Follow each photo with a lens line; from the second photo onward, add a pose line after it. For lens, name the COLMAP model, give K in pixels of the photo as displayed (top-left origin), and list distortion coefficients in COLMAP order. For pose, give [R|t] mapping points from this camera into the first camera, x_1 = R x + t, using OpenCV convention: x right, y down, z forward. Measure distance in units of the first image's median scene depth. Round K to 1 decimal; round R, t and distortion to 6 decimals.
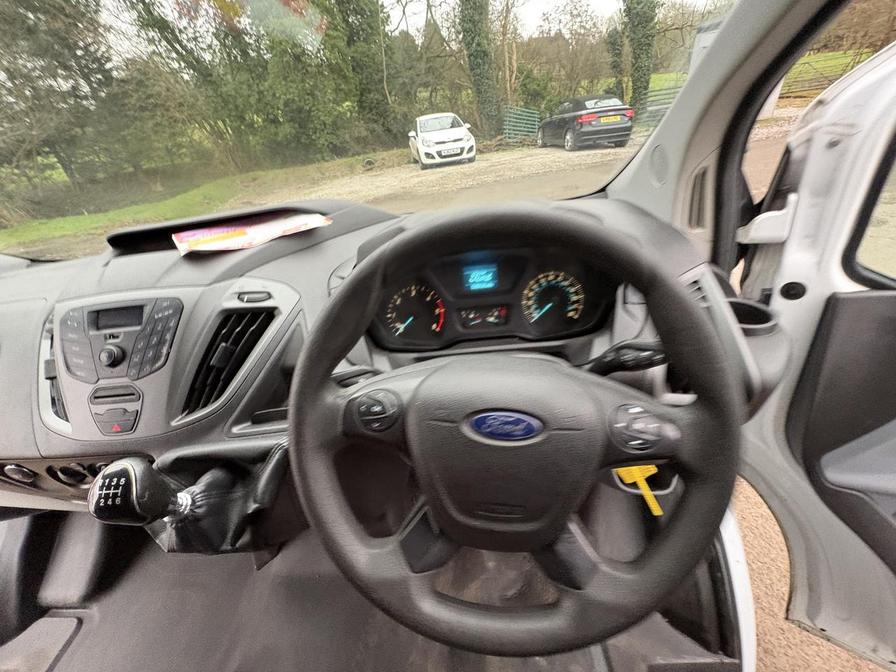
lens RADIAL K [[356.8, 0, 449.0], [0, 356.8, 335.3], [0, 0, 1]] dist [-0.000052, -0.000049]
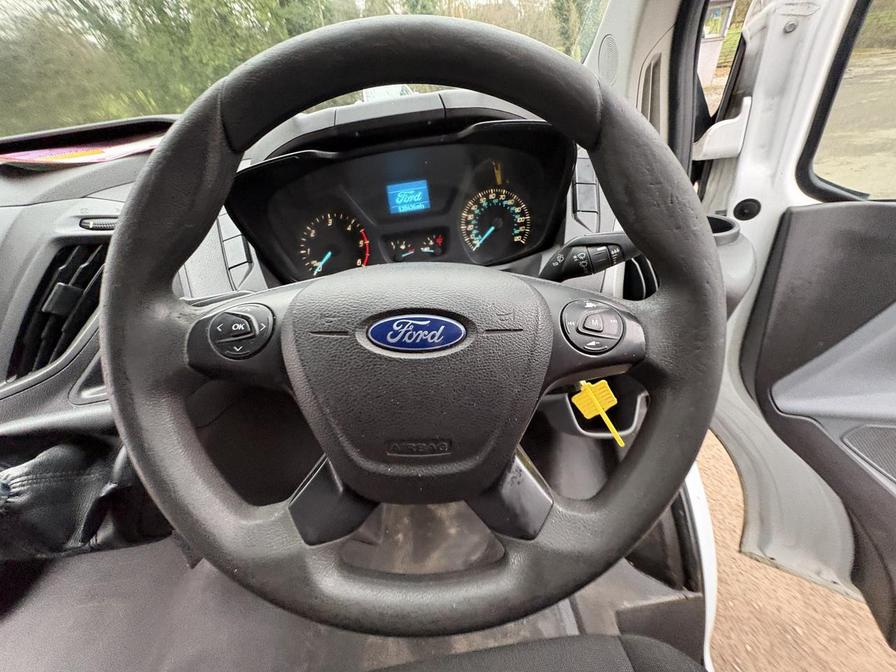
lens RADIAL K [[354.6, 0, 451.1], [0, 354.6, 335.9], [0, 0, 1]] dist [-0.001099, -0.000470]
pose [[0.993108, -0.065935, 0.096897, 0.081722], [0.060928, 0.996693, 0.053760, 0.117644], [-0.100121, -0.047486, 0.993841, 0.144934]]
